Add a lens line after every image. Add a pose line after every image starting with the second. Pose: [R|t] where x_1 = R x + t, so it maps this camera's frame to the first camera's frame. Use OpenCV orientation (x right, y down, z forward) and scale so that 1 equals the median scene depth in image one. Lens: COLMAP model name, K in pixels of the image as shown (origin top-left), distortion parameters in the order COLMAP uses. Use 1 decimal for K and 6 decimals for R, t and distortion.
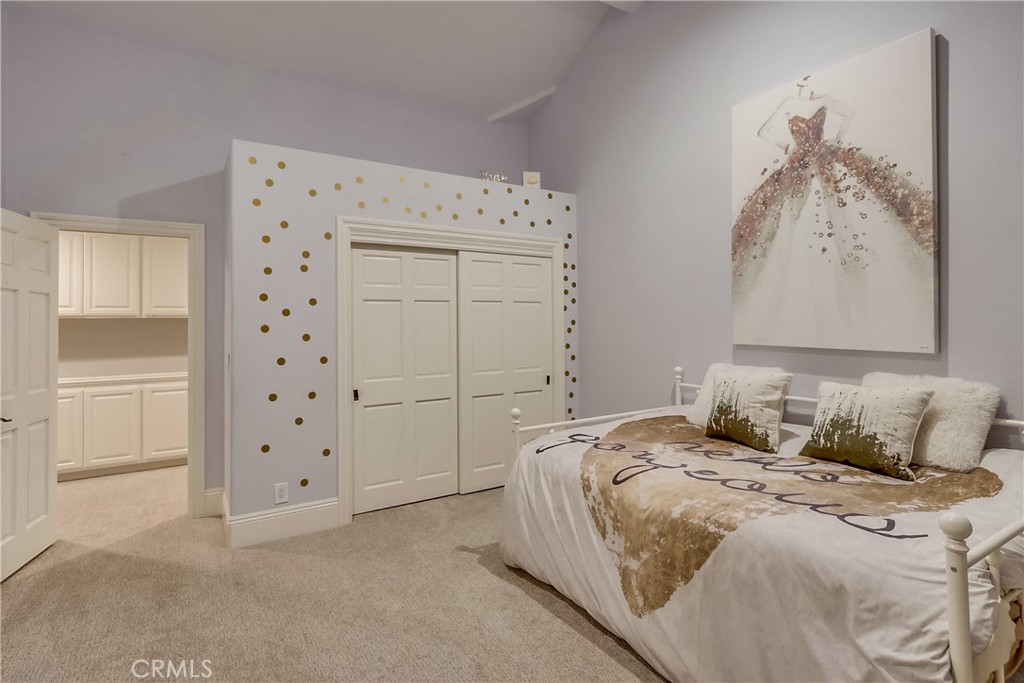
lens RADIAL K [[512.8, 0, 509.9], [0, 512.8, 316.2], [0, 0, 1]] dist [-0.001465, -0.000278]
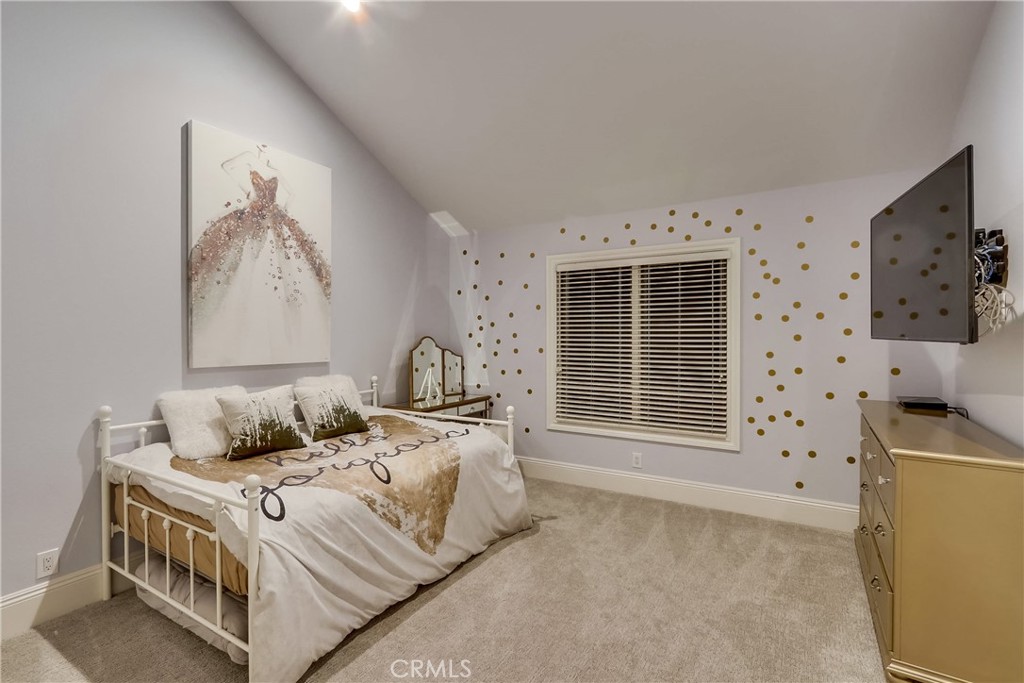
lens RADIAL K [[481.5, 0, 497.5], [0, 481.5, 340.0], [0, 0, 1]] dist [-0.000388, -0.000137]
pose [[-0.438510, -0.000135, 0.898726, -0.754273], [-0.004153, 0.999990, -0.001876, 0.001649], [-0.898717, -0.004555, -0.438506, 1.067099]]
